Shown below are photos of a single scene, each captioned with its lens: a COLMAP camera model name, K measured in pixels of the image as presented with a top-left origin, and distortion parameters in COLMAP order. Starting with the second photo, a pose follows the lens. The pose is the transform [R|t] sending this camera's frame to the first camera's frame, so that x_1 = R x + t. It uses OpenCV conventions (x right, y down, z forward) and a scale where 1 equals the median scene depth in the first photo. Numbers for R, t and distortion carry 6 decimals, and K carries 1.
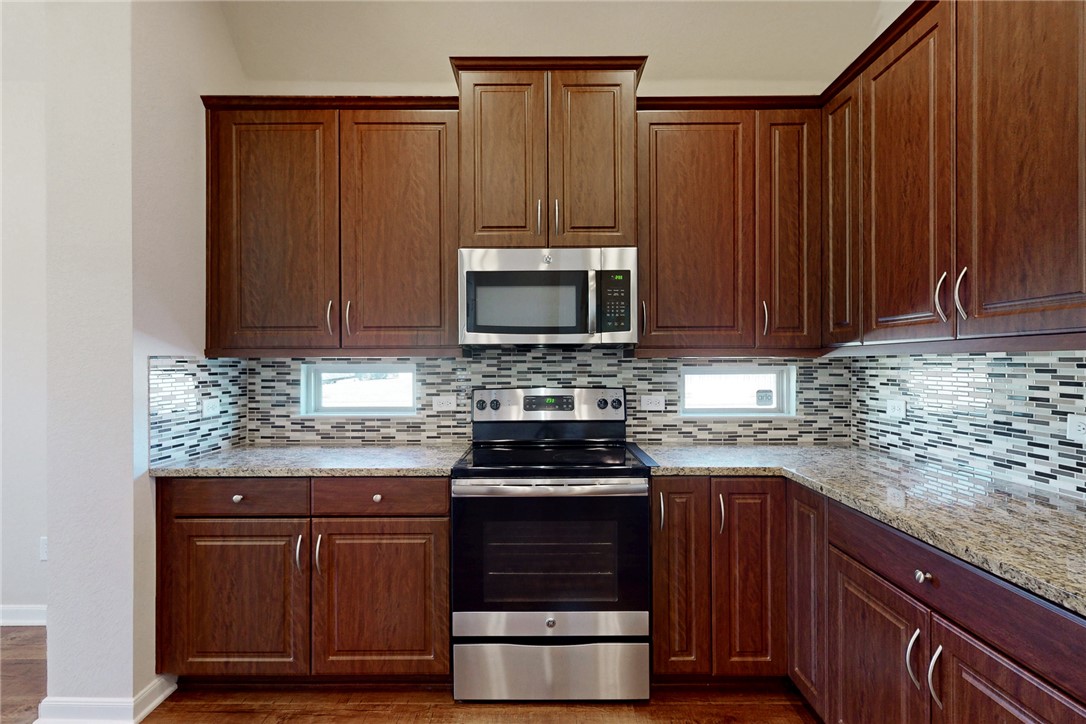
lens RADIAL K [[531.0, 0, 537.3], [0, 531.0, 367.0], [0, 0, 1]] dist [-0.001970, -0.000336]
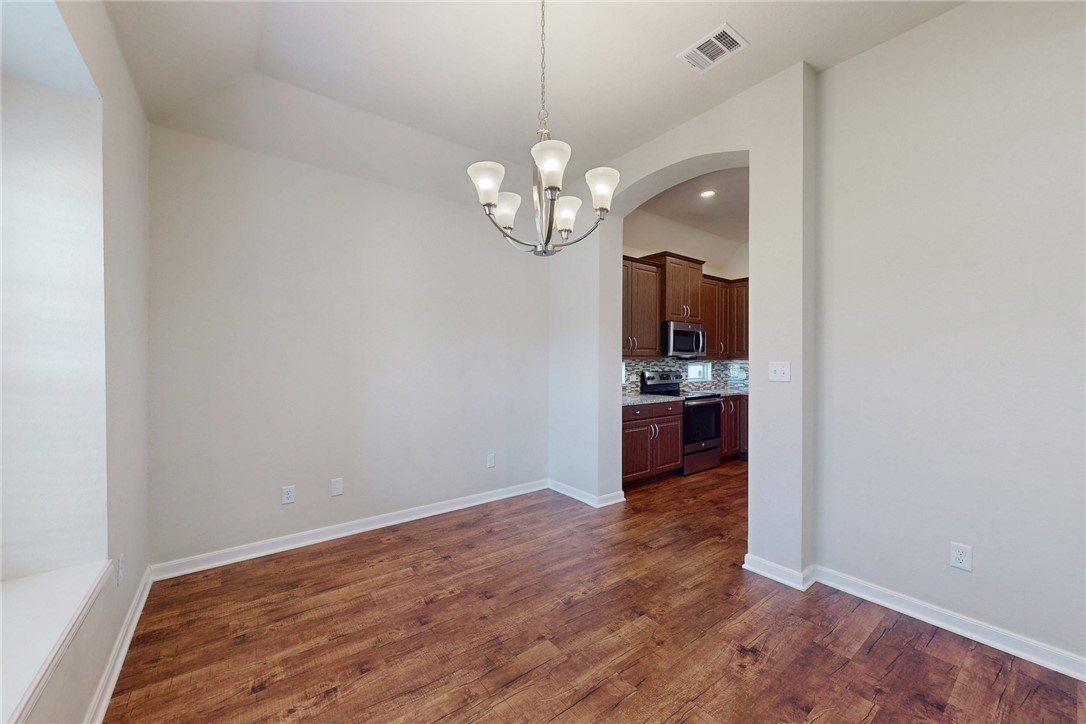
lens RADIAL K [[425.3, 0, 539.4], [0, 425.3, 362.5], [0, 0, 1]] dist [-0.000482, -0.000163]
pose [[0.797053, -0.001023, 0.603908, -1.891400], [-0.000318, 0.999998, 0.002115, -0.010189], [-0.603909, -0.001878, 0.797051, -0.345314]]
